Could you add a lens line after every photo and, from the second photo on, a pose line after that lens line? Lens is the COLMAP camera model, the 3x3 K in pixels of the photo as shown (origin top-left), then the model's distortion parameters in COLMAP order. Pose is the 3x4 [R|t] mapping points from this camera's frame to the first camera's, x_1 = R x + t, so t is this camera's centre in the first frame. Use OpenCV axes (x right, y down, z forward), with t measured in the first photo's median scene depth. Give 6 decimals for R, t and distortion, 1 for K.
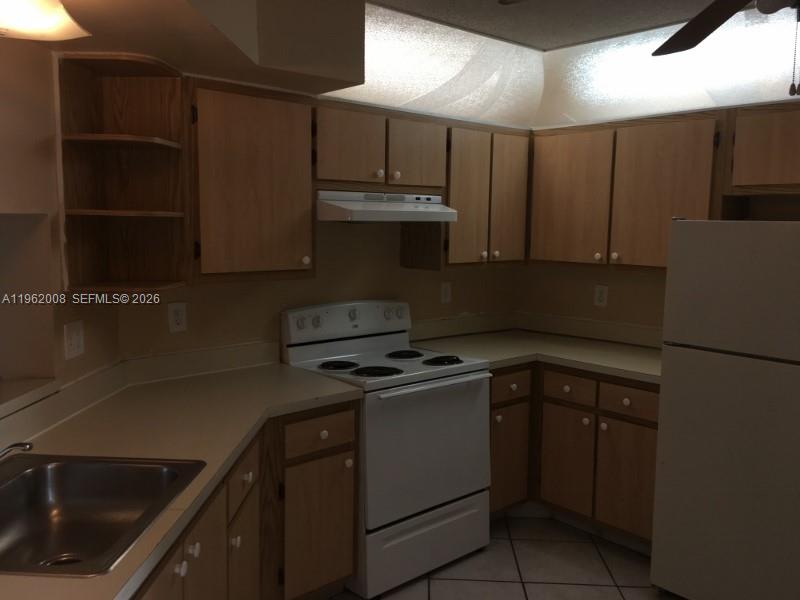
lens RADIAL K [[686.2, 0, 400.0], [0, 686.2, 300.0], [0, 0, 1]] dist [0.077346, -0.091540]
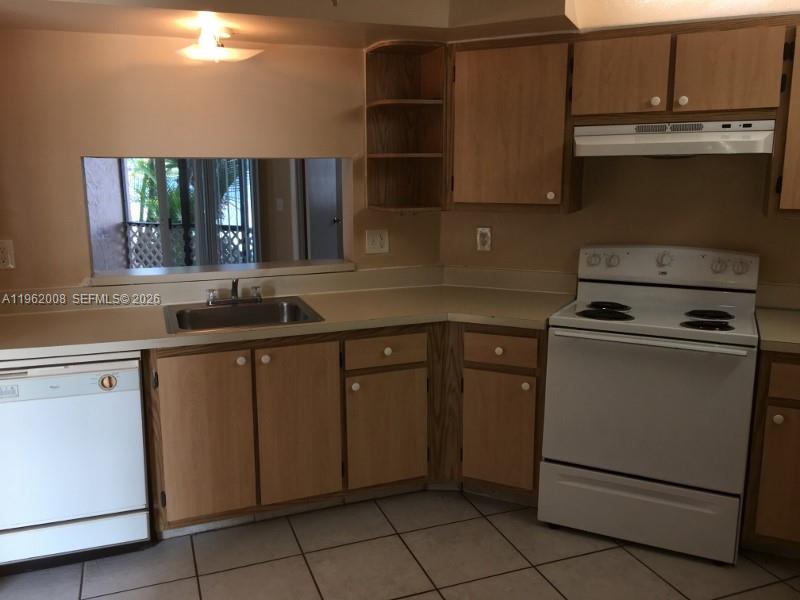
lens RADIAL K [[686.2, 0, 400.0], [0, 686.2, 300.0], [0, 0, 1]] dist [0.077346, -0.091540]
pose [[0.393666, 0.161322, -0.904987, 0.701319], [-0.096973, 0.986276, 0.133629, -0.017545], [0.914124, 0.035154, 0.403907, 0.339207]]
